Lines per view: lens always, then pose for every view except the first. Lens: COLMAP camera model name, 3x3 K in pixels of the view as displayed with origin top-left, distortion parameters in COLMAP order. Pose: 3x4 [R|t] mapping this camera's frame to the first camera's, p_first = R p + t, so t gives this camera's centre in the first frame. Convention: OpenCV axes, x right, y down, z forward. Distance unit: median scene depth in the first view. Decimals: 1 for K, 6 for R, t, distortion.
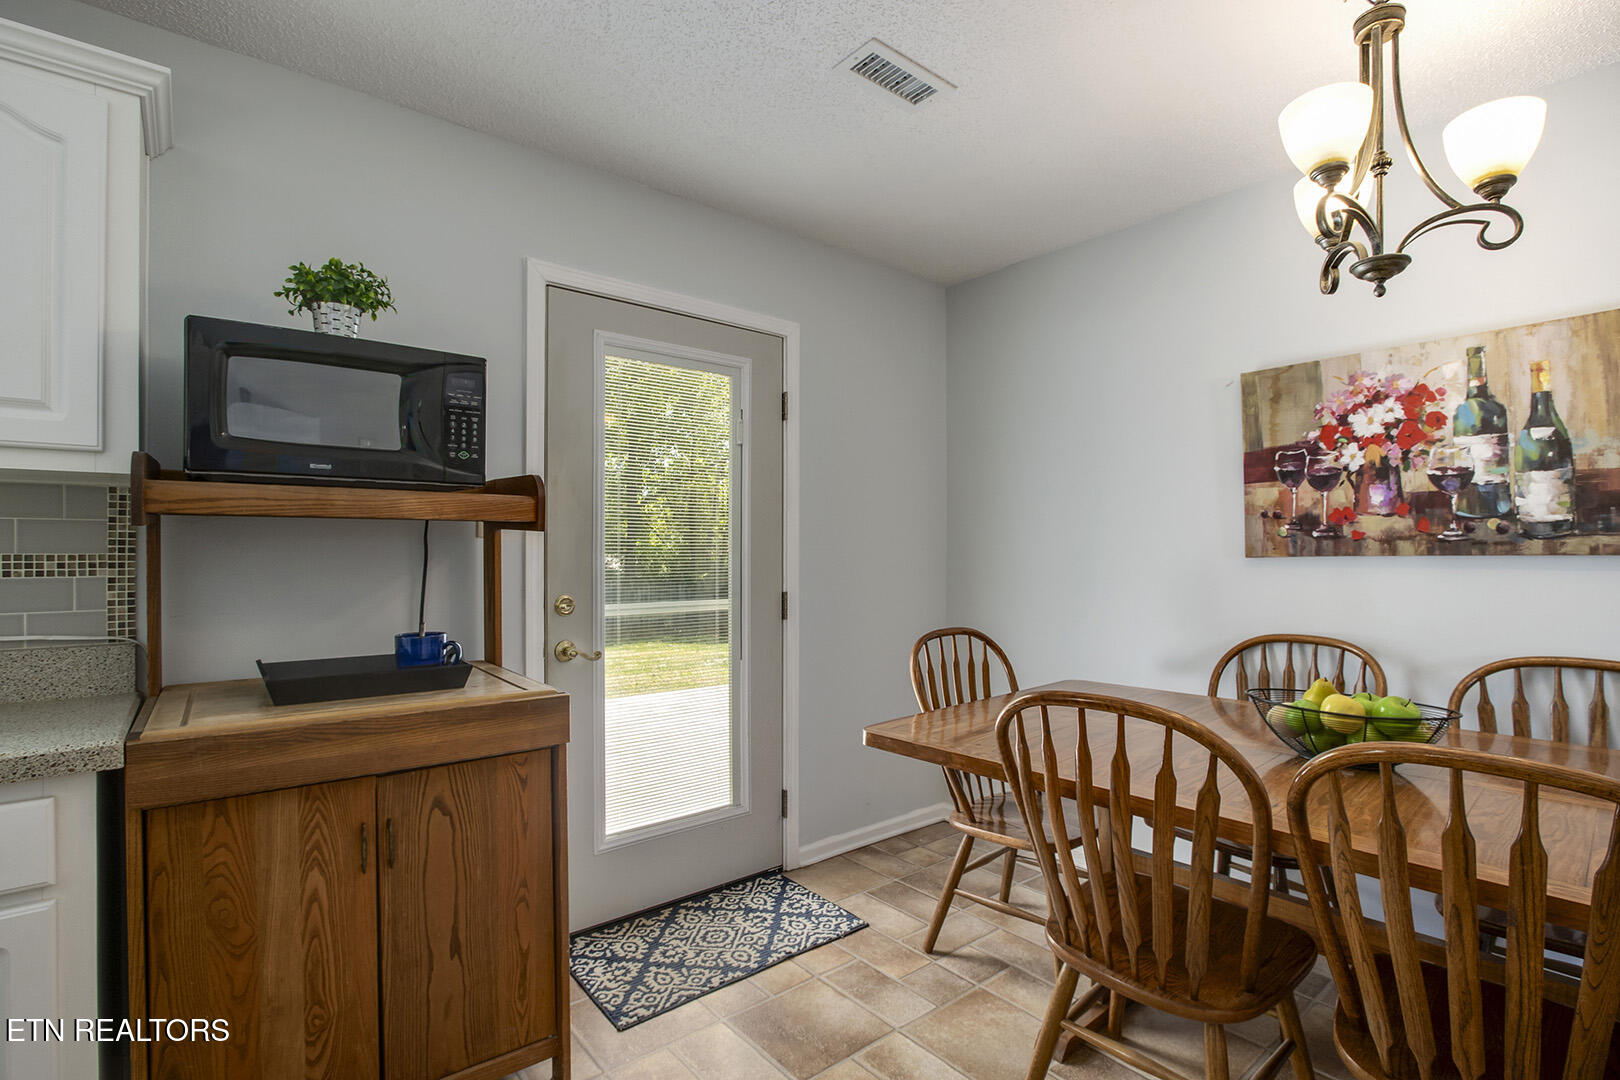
lens RADIAL K [[756.5, 0, 812.1], [0, 756.5, 550.3], [0, 0, 1]] dist [-0.027404, 0.003771]
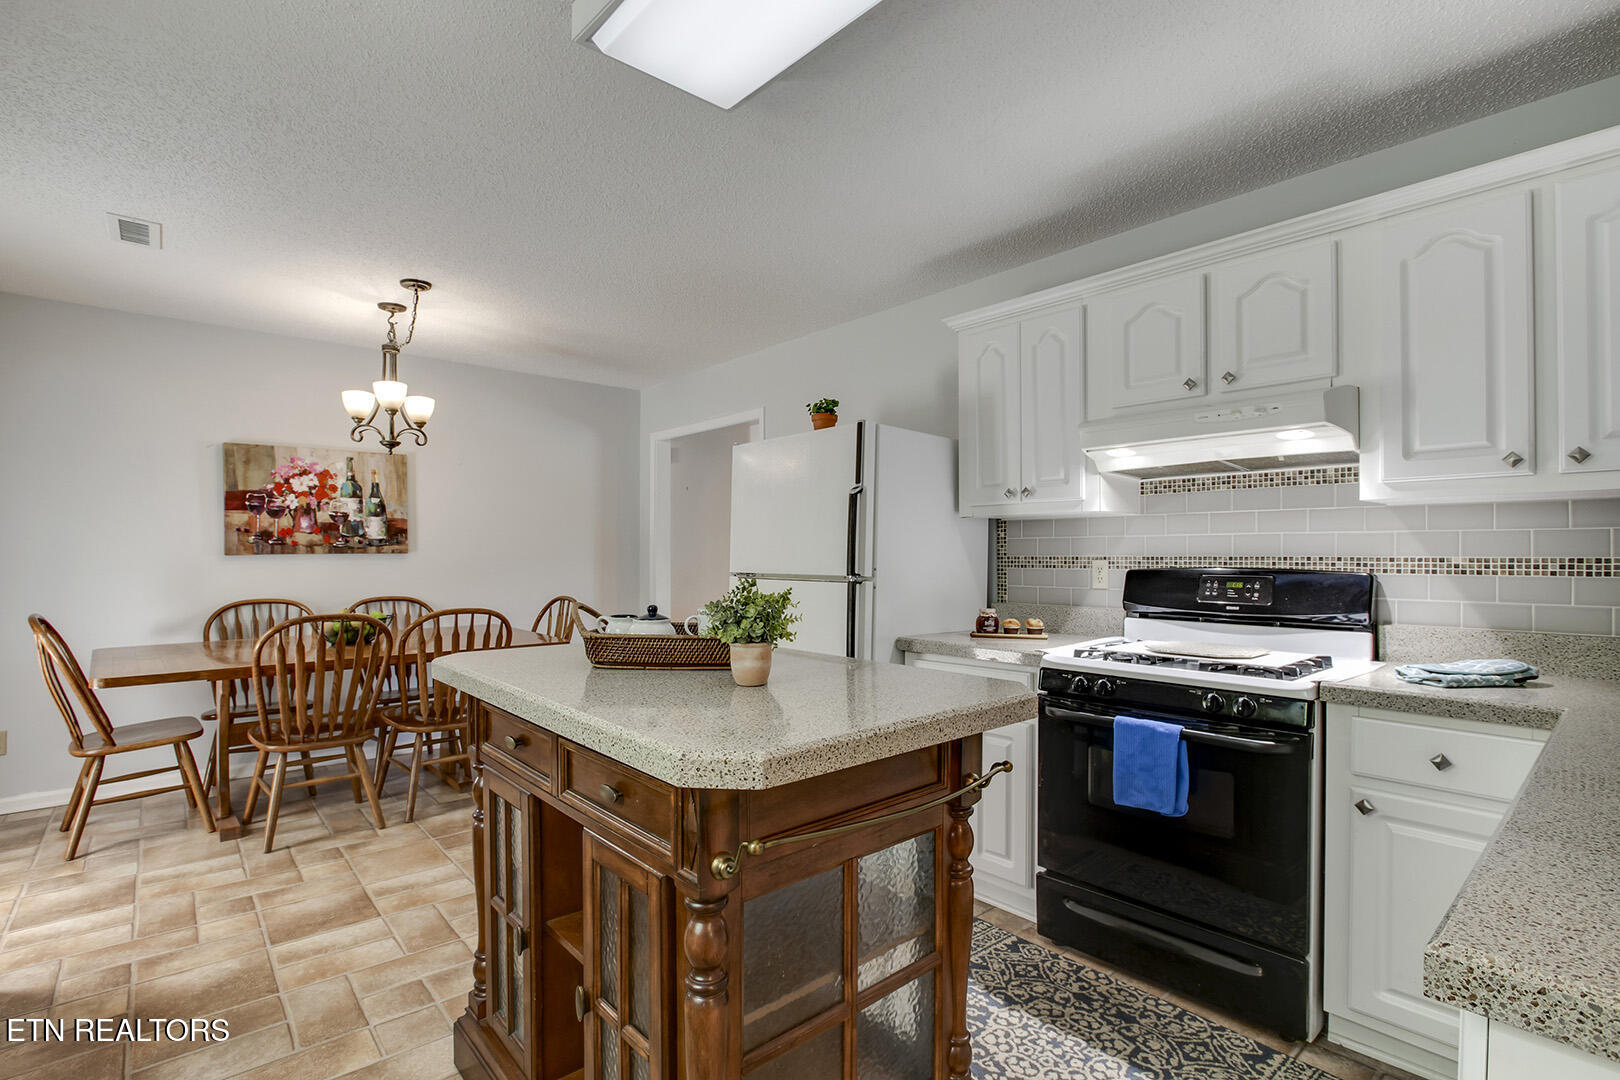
lens RADIAL K [[756.5, 0, 815.5], [0, 756.5, 551.0], [0, 0, 1]] dist [-0.027404, 0.003771]
pose [[-0.038262, -0.000132, 0.999268, -1.307486], [-0.004208, 0.999991, -0.000029, -0.006165], [-0.999259, -0.004206, -0.038262, -0.268294]]
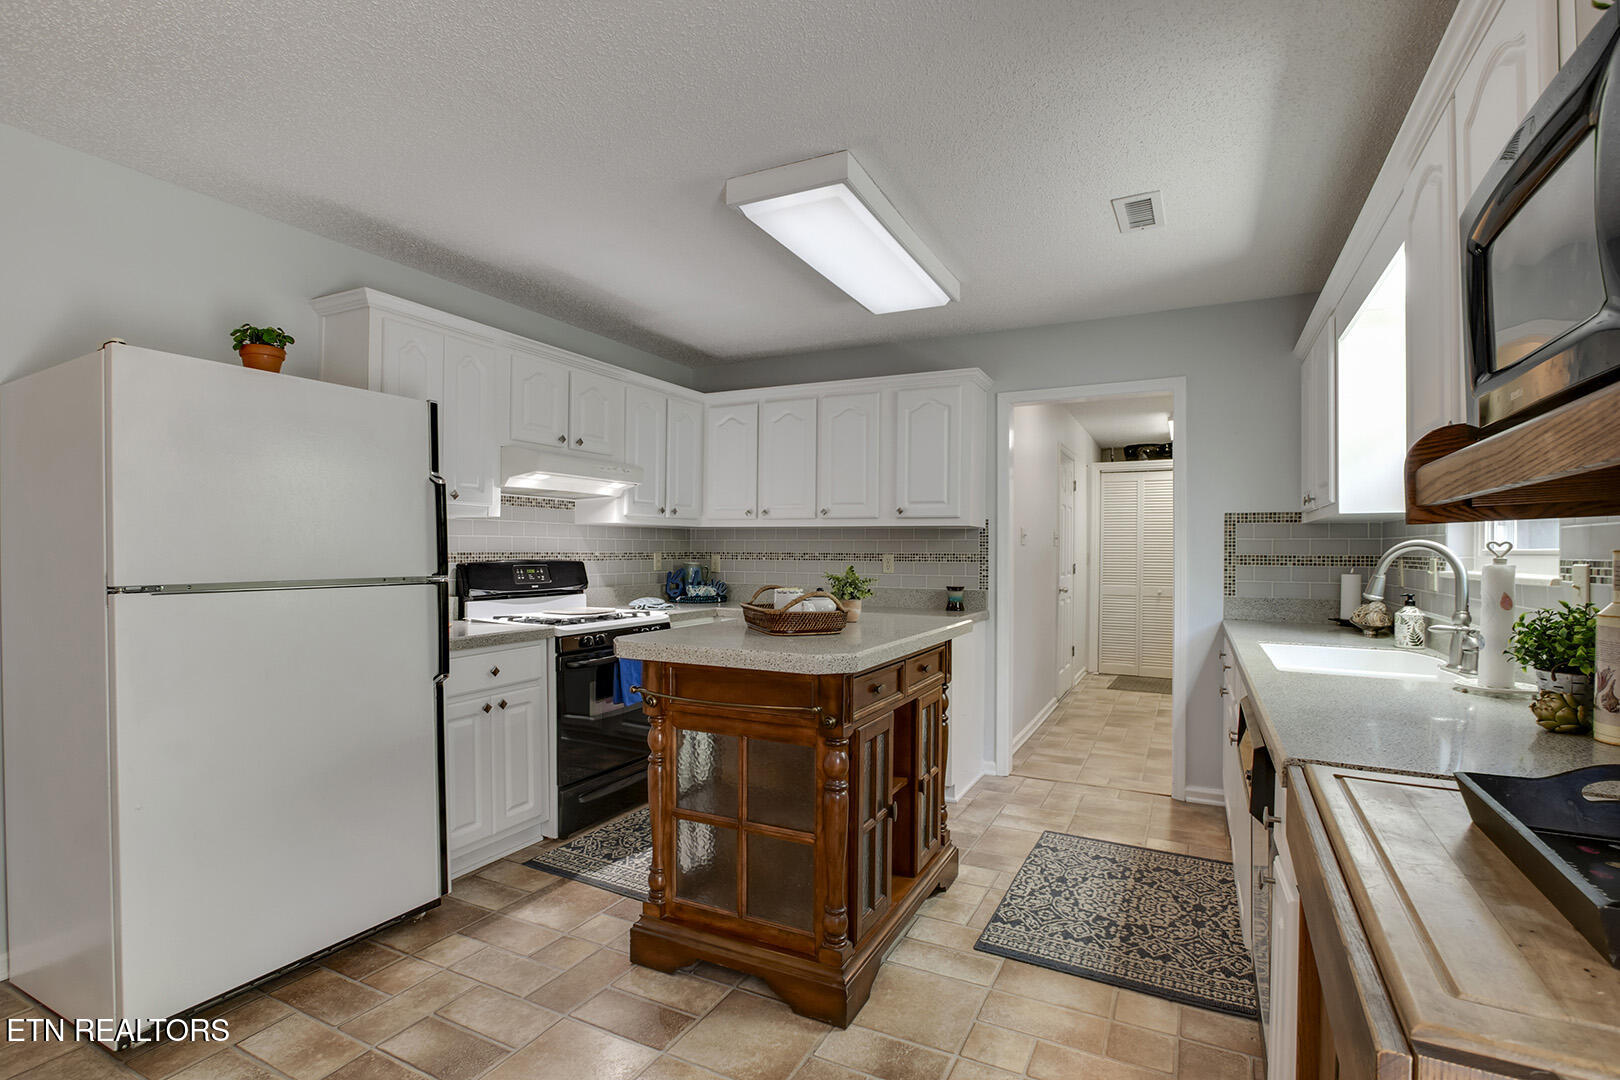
lens RADIAL K [[756.5, 0, 813.3], [0, 756.5, 555.0], [0, 0, 1]] dist [-0.027404, 0.003771]
pose [[-0.914774, -0.002833, -0.403956, -0.004315], [-0.004442, 0.999985, 0.003046, -0.002086], [0.403942, 0.004581, -0.914773, 0.958454]]
